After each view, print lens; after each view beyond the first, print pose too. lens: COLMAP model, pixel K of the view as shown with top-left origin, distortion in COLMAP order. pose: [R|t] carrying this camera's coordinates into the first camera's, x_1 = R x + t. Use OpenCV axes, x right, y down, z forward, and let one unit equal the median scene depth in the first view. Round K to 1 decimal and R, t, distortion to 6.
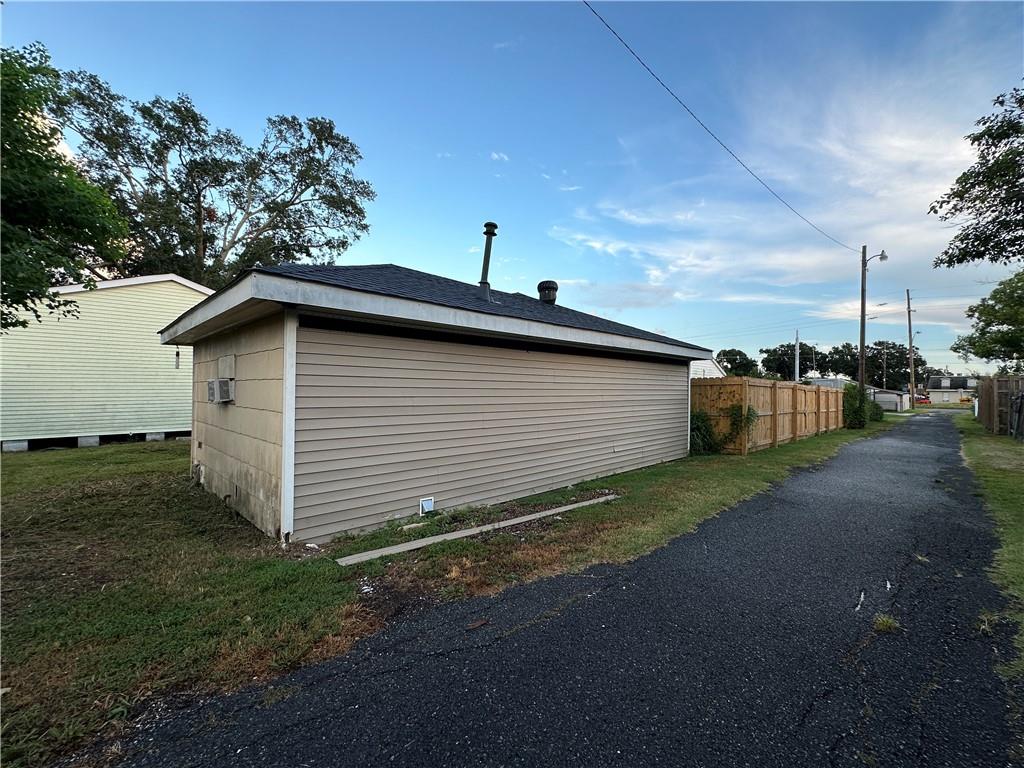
lens RADIAL K [[438.7, 0, 512.0], [0, 438.7, 384.0], [0, 0, 1]] dist [-0.001455, 0.000446]
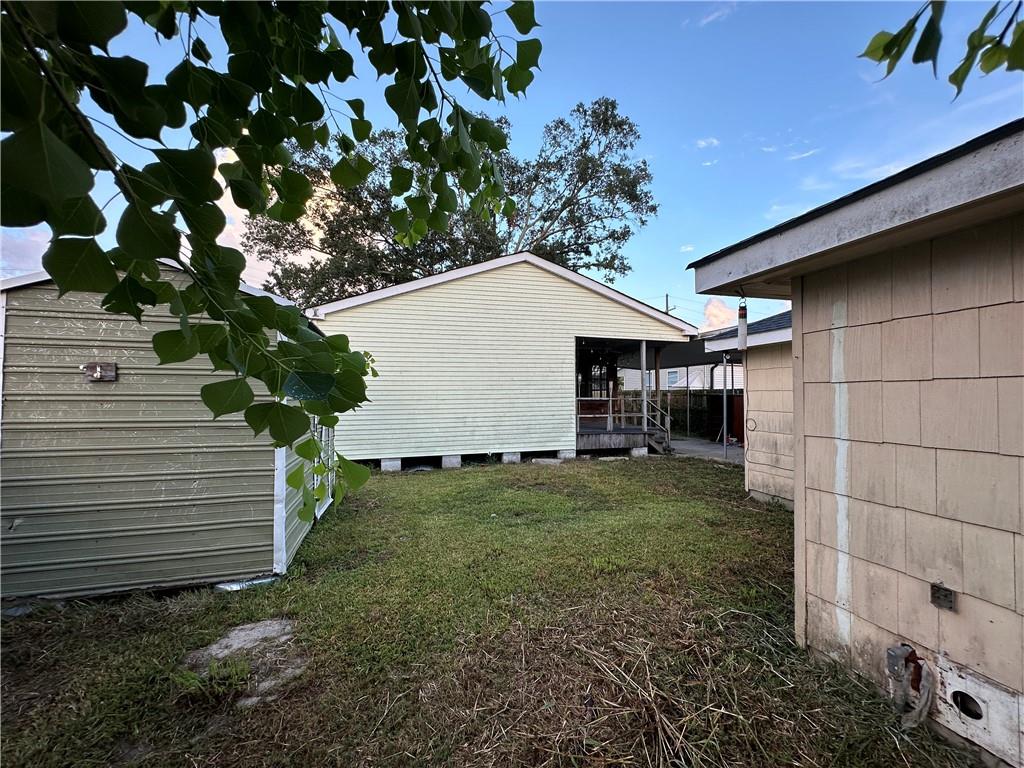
lens RADIAL K [[438.7, 0, 512.0], [0, 438.7, 384.0], [0, 0, 1]] dist [-0.001455, 0.000446]
pose [[0.865203, -0.016837, -0.501138, -0.143191], [0.010670, 0.999828, -0.015170, -0.000552], [0.501308, 0.007778, 0.865234, 0.107483]]
